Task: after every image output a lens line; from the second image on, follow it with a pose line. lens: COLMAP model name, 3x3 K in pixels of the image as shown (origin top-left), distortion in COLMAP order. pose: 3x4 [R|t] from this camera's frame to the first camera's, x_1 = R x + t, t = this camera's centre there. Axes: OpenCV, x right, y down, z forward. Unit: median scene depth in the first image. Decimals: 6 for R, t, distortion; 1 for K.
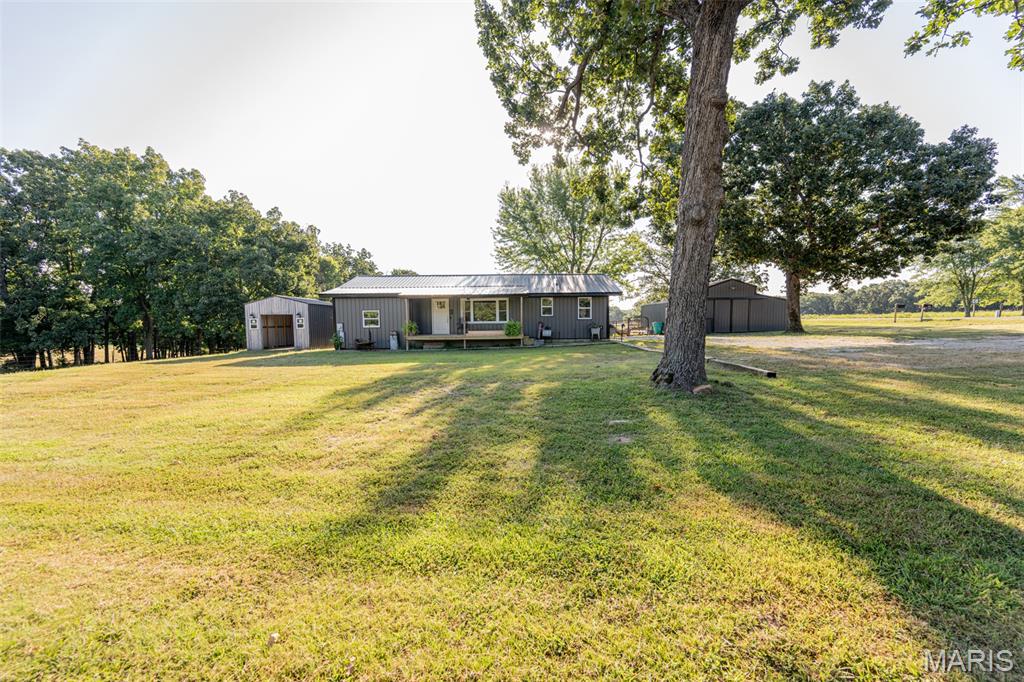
lens RADIAL K [[400.7, 0, 511.8], [0, 400.7, 345.0], [0, 0, 1]] dist [0.000473, -0.000031]
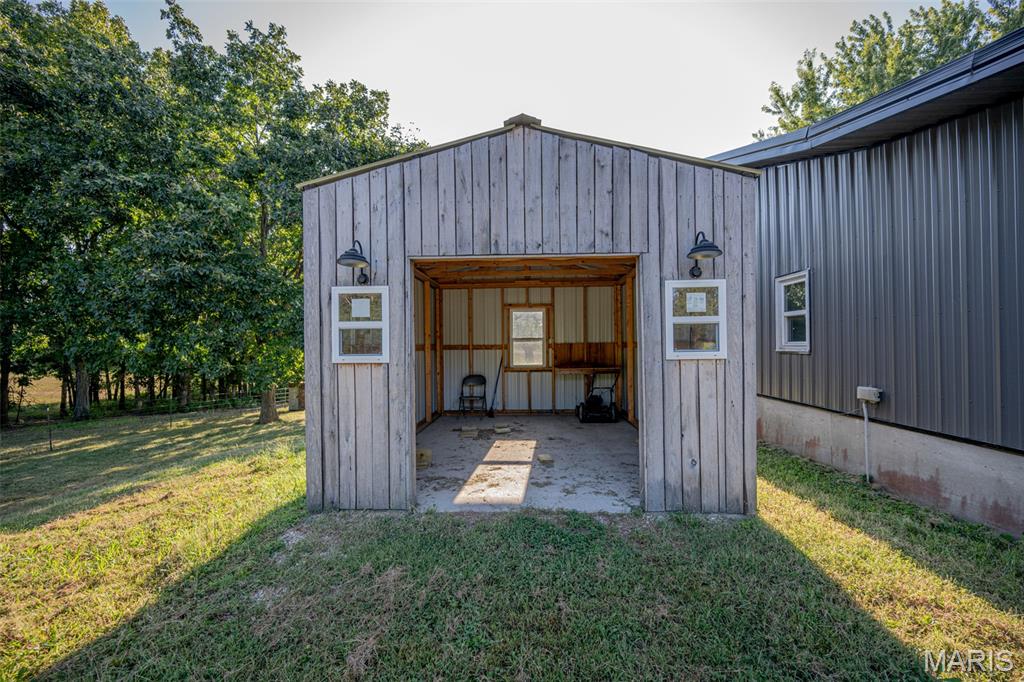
lens RADIAL K [[400.7, 0, 511.8], [0, 400.7, 345.0], [0, 0, 1]] dist [0.000473, -0.000031]
pose [[0.999664, -0.001310, -0.025884, -0.586961], [-0.000397, 0.997830, -0.065849, -0.035952], [0.025914, 0.065837, 0.997494, 0.860413]]
